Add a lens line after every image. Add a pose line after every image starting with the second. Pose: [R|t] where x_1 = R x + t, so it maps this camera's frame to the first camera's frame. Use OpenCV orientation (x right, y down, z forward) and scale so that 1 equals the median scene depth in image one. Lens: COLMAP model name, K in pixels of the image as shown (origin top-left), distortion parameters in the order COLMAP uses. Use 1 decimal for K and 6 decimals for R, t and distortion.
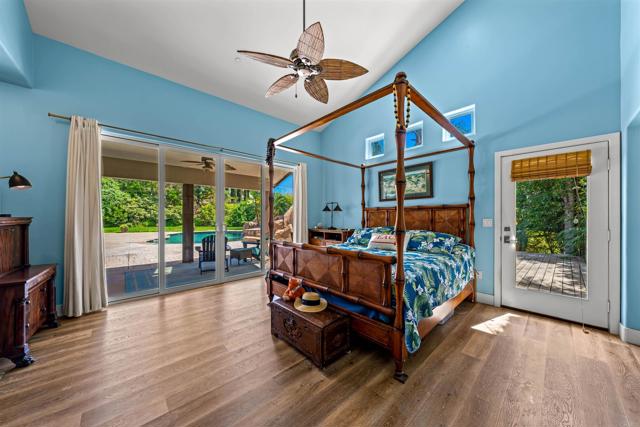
lens RADIAL K [[220.6, 0, 321.6], [0, 220.6, 216.6], [0, 0, 1]] dist [-0.005521, 0.000084]
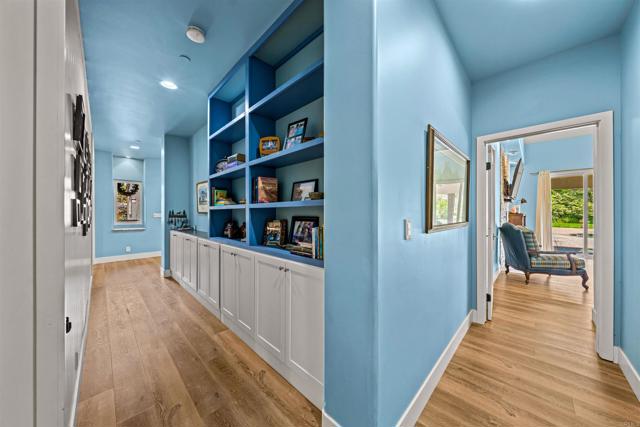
lens RADIAL K [[220.6, 0, 319.2], [0, 220.6, 213.4], [0, 0, 1]] dist [-0.005521, 0.000084]
pose [[0.057835, -0.001721, -0.998325, 0.592309], [0.004992, 0.999987, -0.001435, -0.004981], [0.998314, -0.004901, 0.057843, -0.819374]]
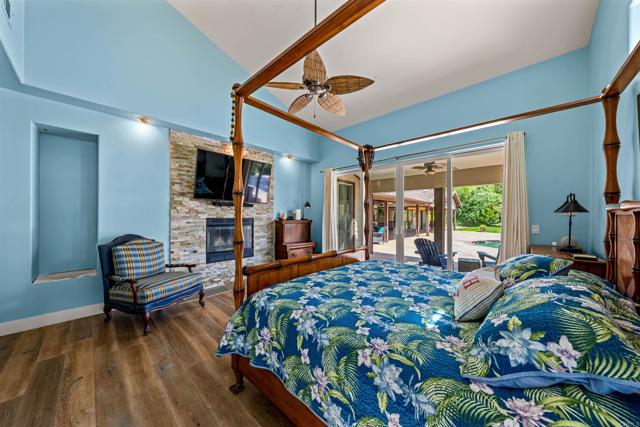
lens RADIAL K [[220.6, 0, 322.1], [0, 220.6, 214.4], [0, 0, 1]] dist [-0.005521, 0.000084]
pose [[0.067577, -0.007923, -0.997683, 0.462875], [0.002109, 0.999967, -0.007798, -0.015534], [0.997712, -0.001578, 0.067591, 0.439833]]
